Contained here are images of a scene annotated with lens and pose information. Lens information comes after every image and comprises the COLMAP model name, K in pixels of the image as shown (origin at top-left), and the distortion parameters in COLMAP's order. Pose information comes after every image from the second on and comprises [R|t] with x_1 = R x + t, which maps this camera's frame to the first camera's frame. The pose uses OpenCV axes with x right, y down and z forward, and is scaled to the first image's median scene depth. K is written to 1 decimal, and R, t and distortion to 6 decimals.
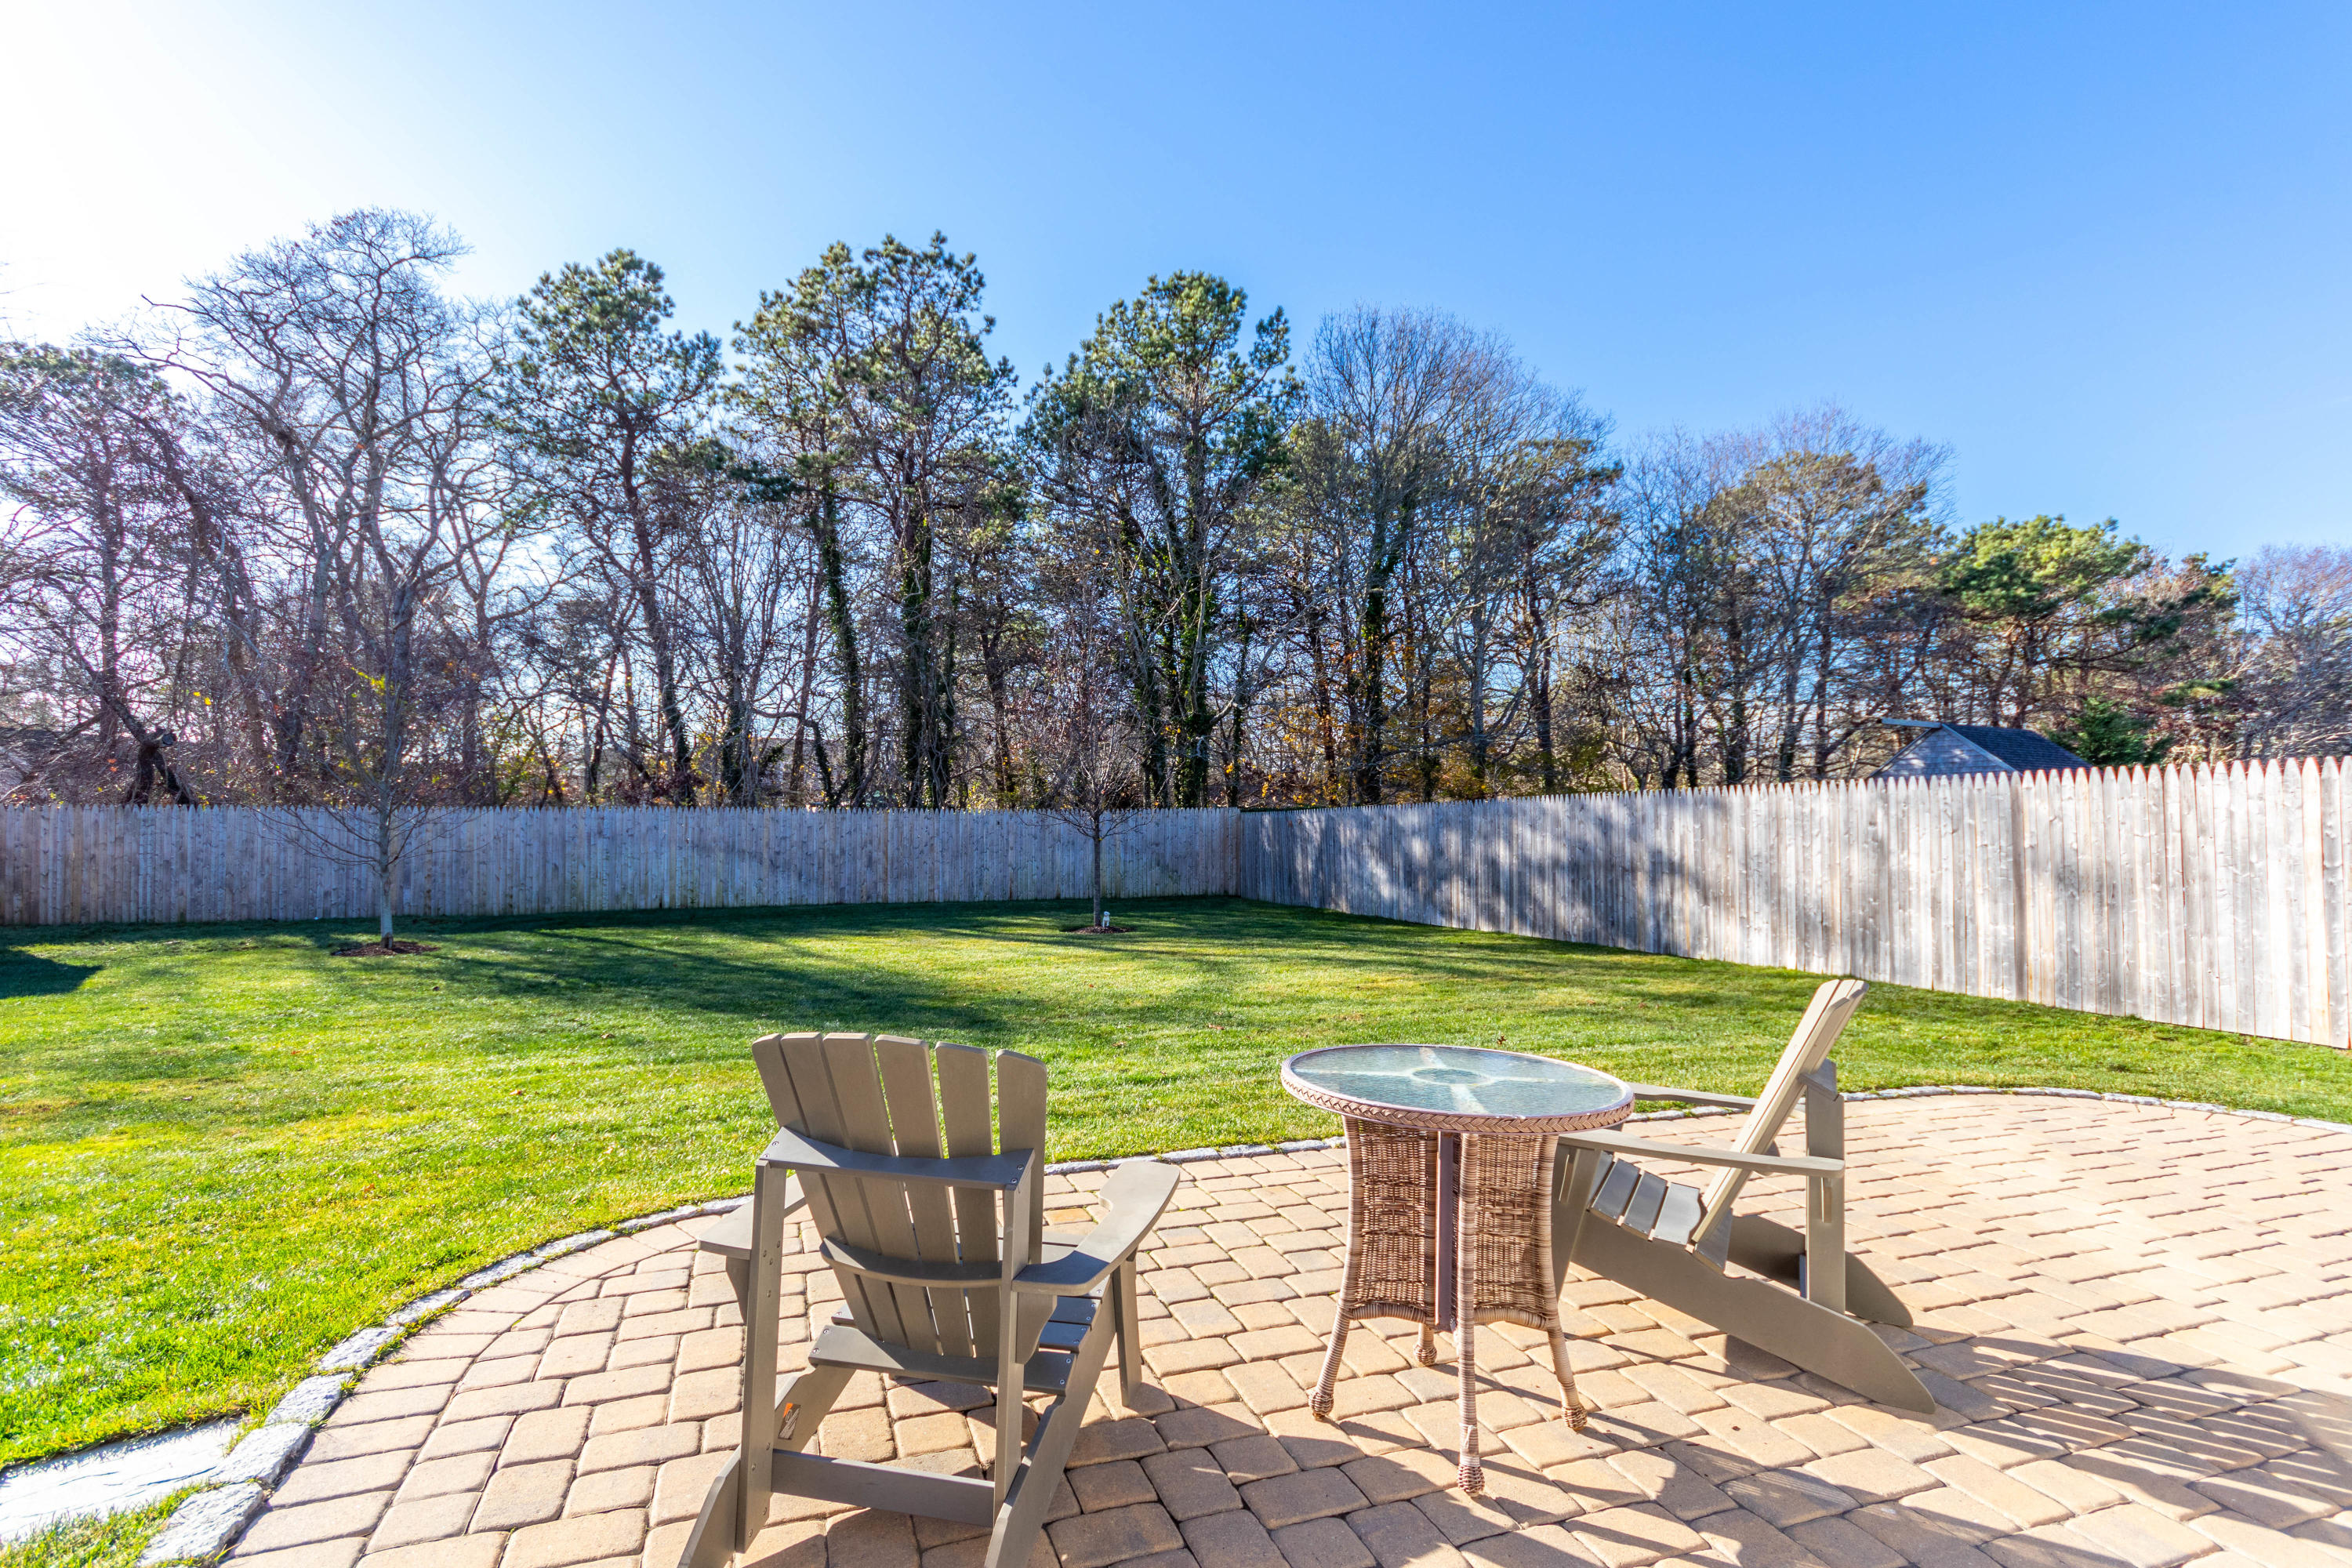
lens RADIAL K [[1080.4, 0, 1176.0], [0, 1080.4, 784.0], [0, 0, 1]] dist [0.030464, 0.000279]
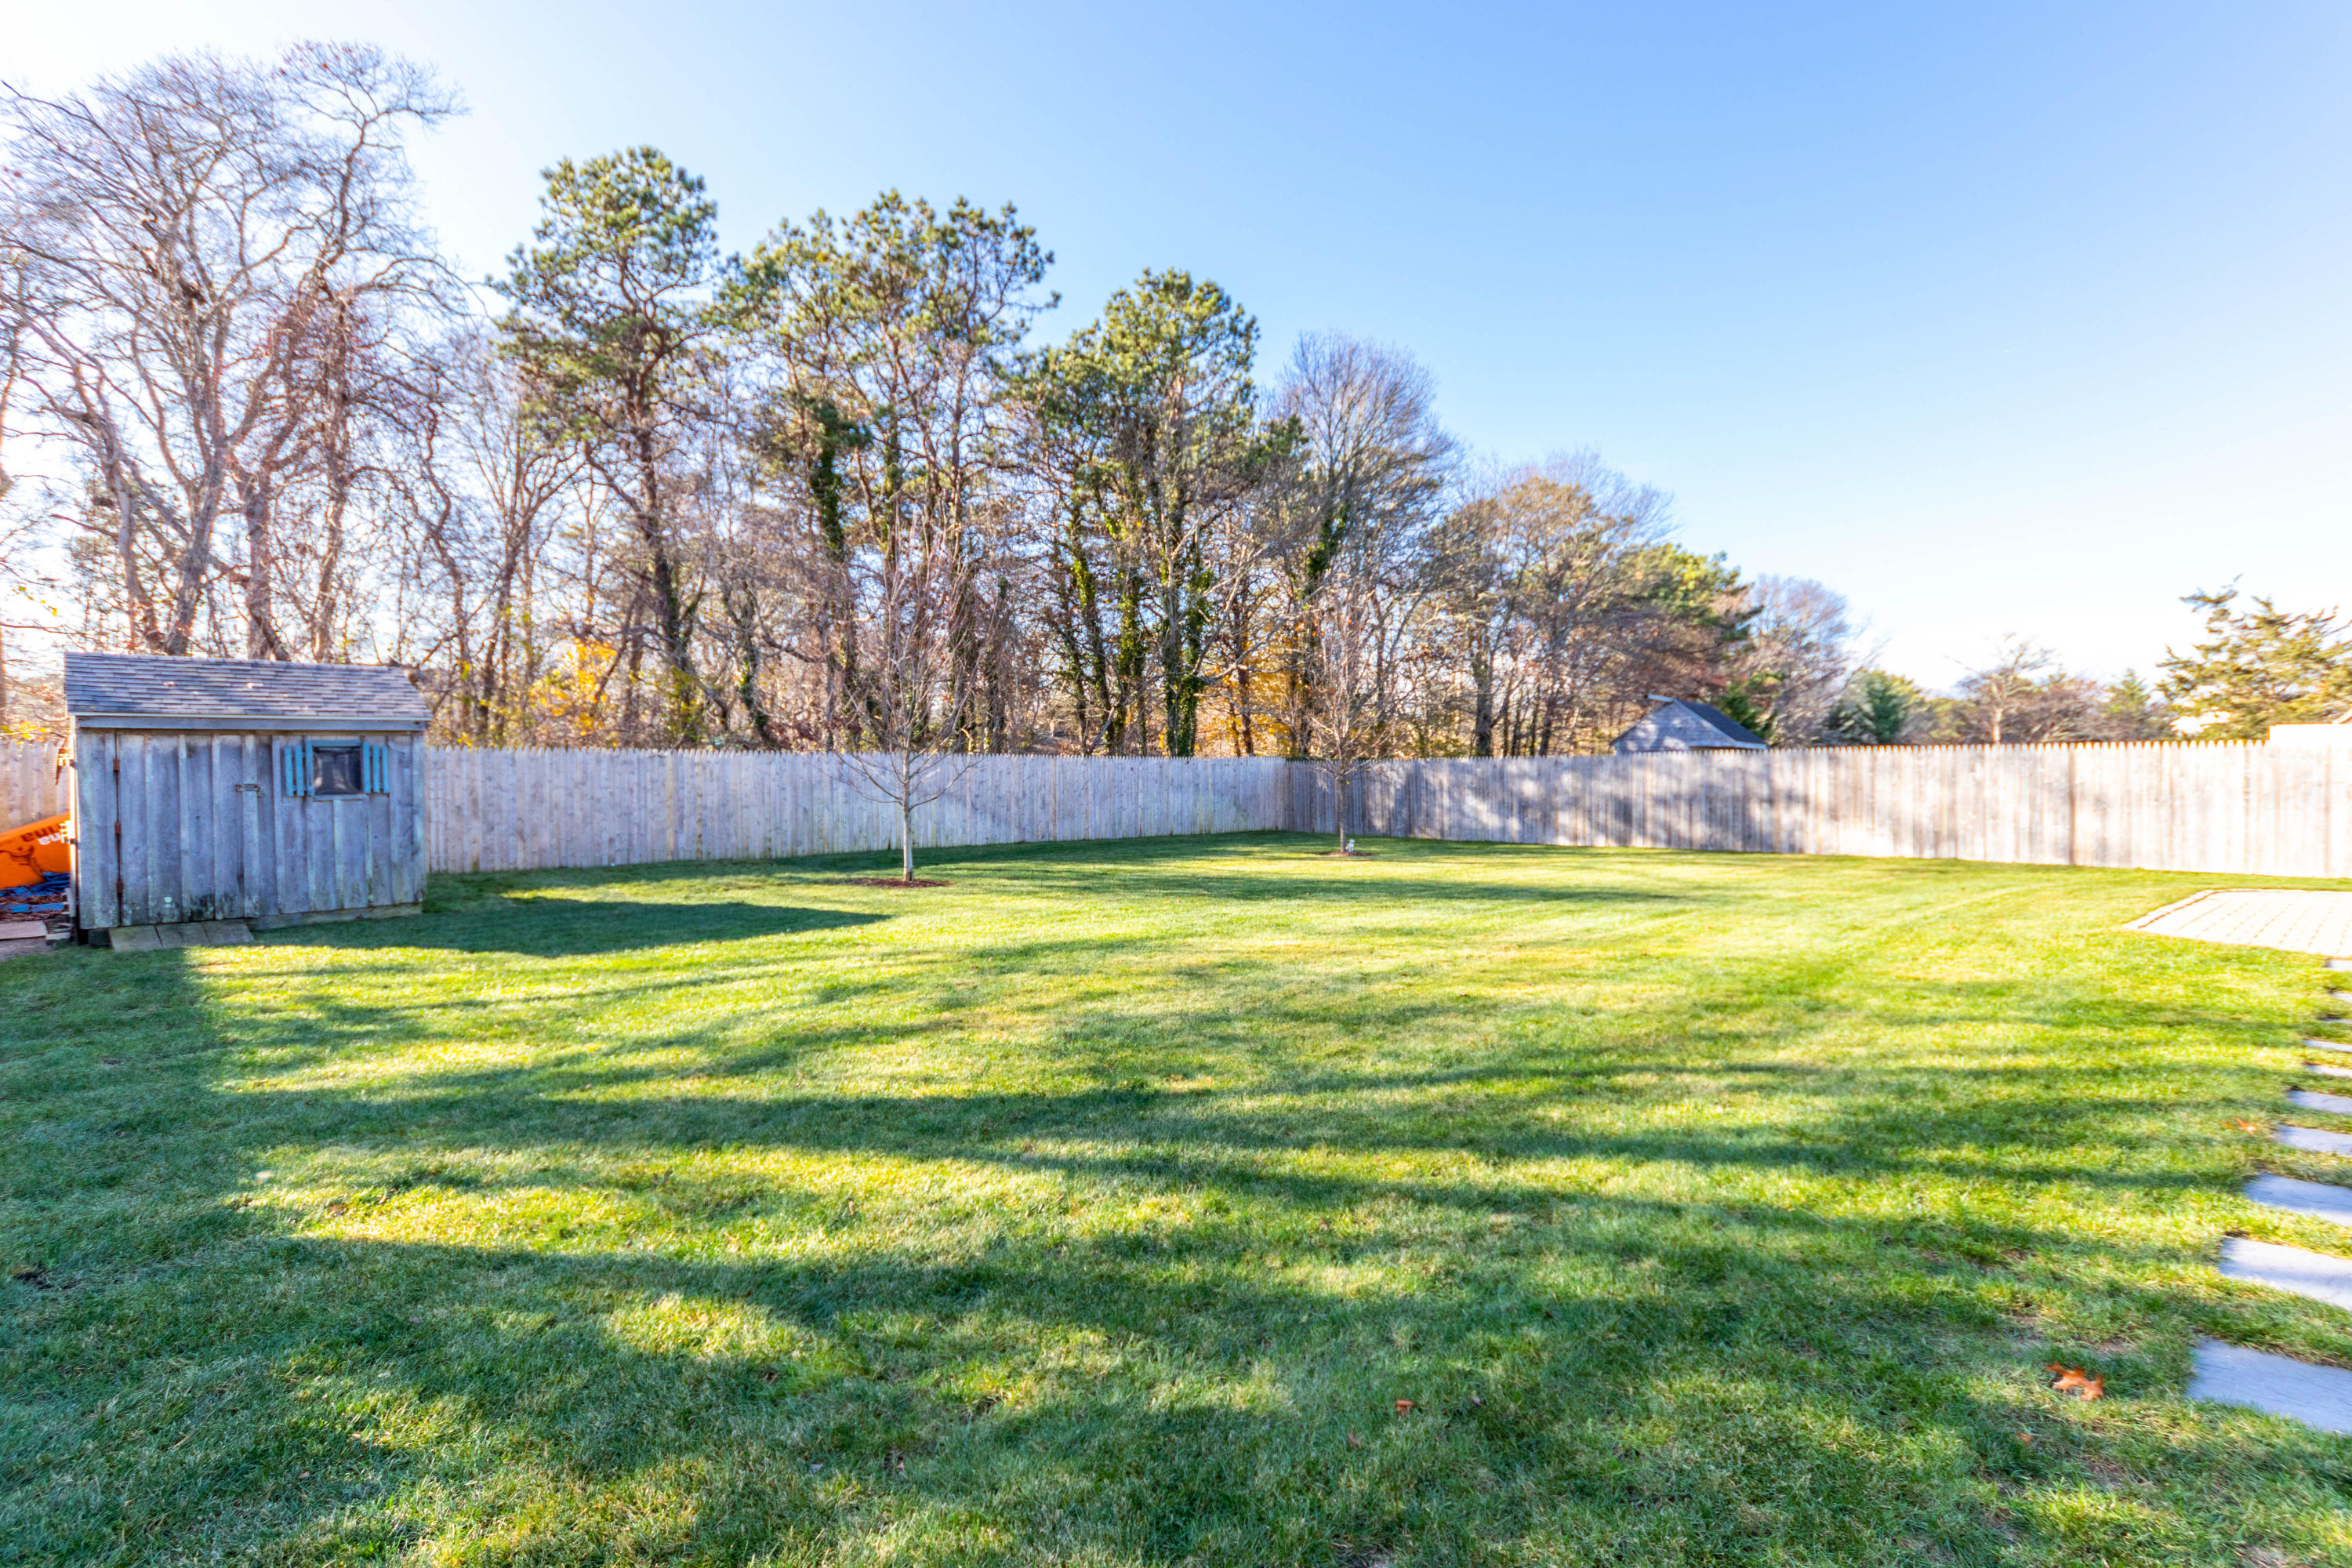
lens RADIAL K [[1080.4, 0, 1176.0], [0, 1080.4, 784.0], [0, 0, 1]] dist [0.030464, 0.000279]
pose [[0.928983, -0.004116, 0.370099, -0.455295], [-0.013505, 0.998895, 0.045007, 0.000233], [-0.369875, -0.046809, 0.927901, -0.051763]]
